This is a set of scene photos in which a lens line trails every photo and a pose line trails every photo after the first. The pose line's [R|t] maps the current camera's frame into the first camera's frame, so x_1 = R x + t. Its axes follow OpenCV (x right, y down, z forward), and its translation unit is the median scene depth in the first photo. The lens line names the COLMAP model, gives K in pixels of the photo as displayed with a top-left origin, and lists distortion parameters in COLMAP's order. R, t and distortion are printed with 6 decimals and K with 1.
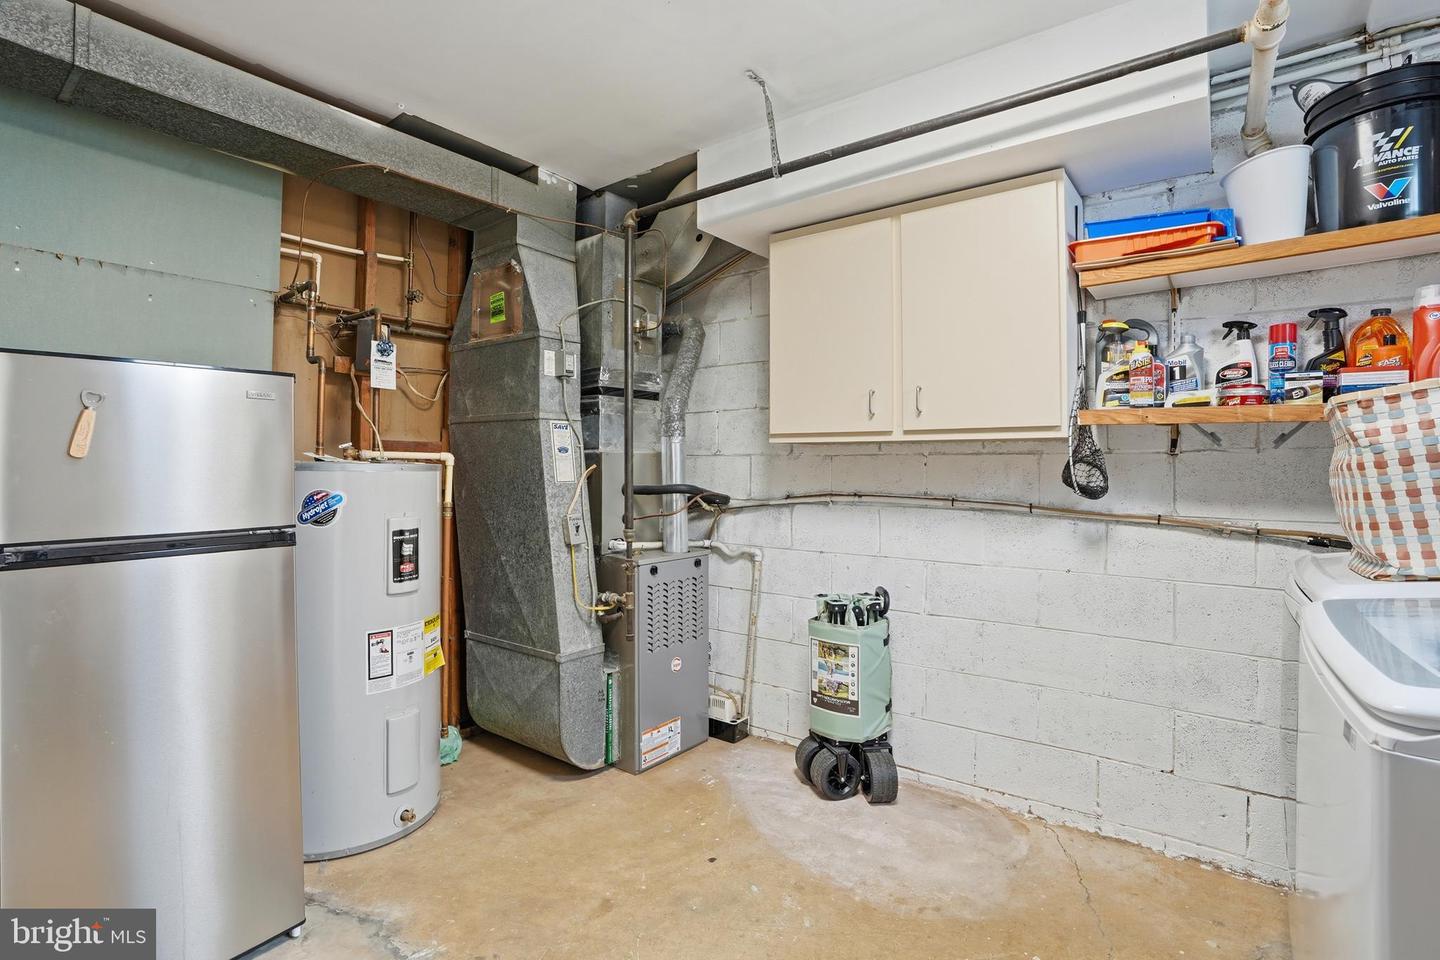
lens RADIAL K [[718.5, 0, 717.6], [0, 718.5, 460.1], [0, 0, 1]] dist [-0.000698, 0.000372]
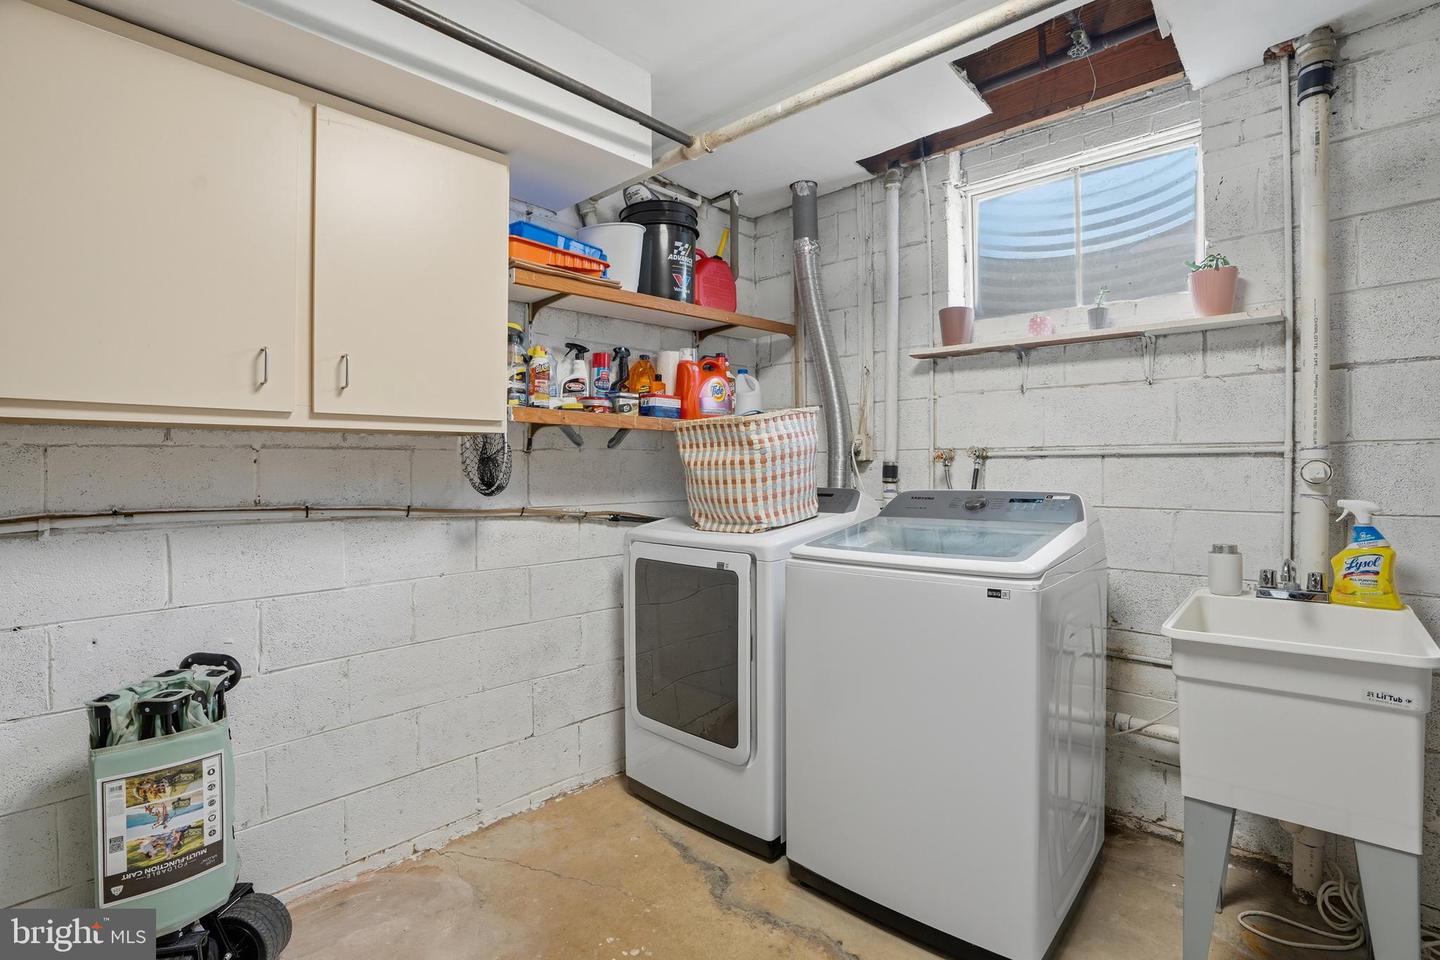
lens RADIAL K [[707.7, 0, 720.0], [0, 707.7, 480.0], [0, 0, 1]] dist [-0.002934, 0.013079]
pose [[0.108340, -0.025942, 0.993775, -0.403436], [-0.004577, 0.999636, 0.026594, 0.004361], [-0.994103, -0.007430, 0.108182, 0.557434]]
